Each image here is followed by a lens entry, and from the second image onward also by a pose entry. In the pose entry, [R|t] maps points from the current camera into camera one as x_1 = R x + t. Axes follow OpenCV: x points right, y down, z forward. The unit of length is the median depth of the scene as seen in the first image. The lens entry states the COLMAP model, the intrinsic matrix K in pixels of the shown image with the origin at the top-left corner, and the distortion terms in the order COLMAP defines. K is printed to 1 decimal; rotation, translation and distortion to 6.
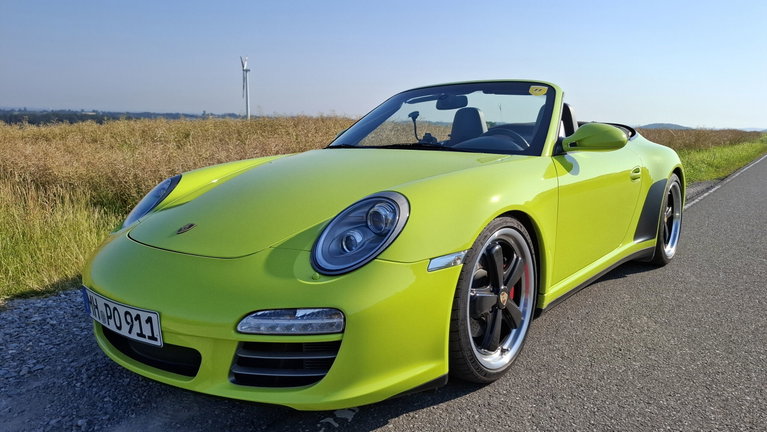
lens RADIAL K [[516.9, 0, 383.5], [0, 516.9, 216.0], [0, 0, 1]] dist [0.123671, -0.205442]
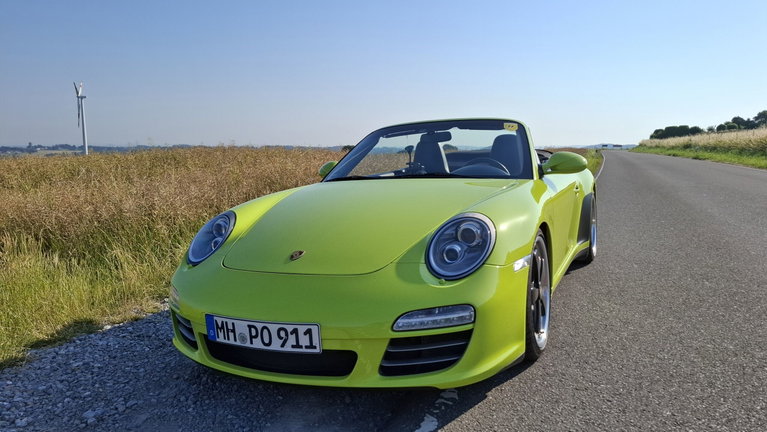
lens RADIAL K [[516.9, 0, 383.5], [0, 516.9, 216.0], [0, 0, 1]] dist [0.123671, -0.205442]
pose [[0.966355, -0.060200, 0.250068, -0.526984], [0.072123, 0.996641, -0.038783, -0.004084], [-0.246893, 0.055513, 0.967451, -0.181720]]
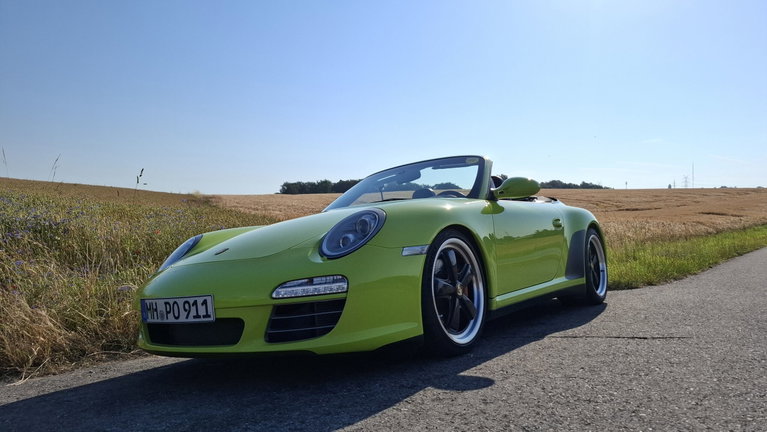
lens RADIAL K [[516.9, 0, 383.5], [0, 516.9, 216.0], [0, 0, 1]] dist [0.123671, -0.205442]
pose [[0.995147, -0.065183, 0.073716, -0.060369], [0.081386, 0.966289, -0.244257, 0.332946], [-0.055309, 0.249071, 0.966905, -0.390093]]
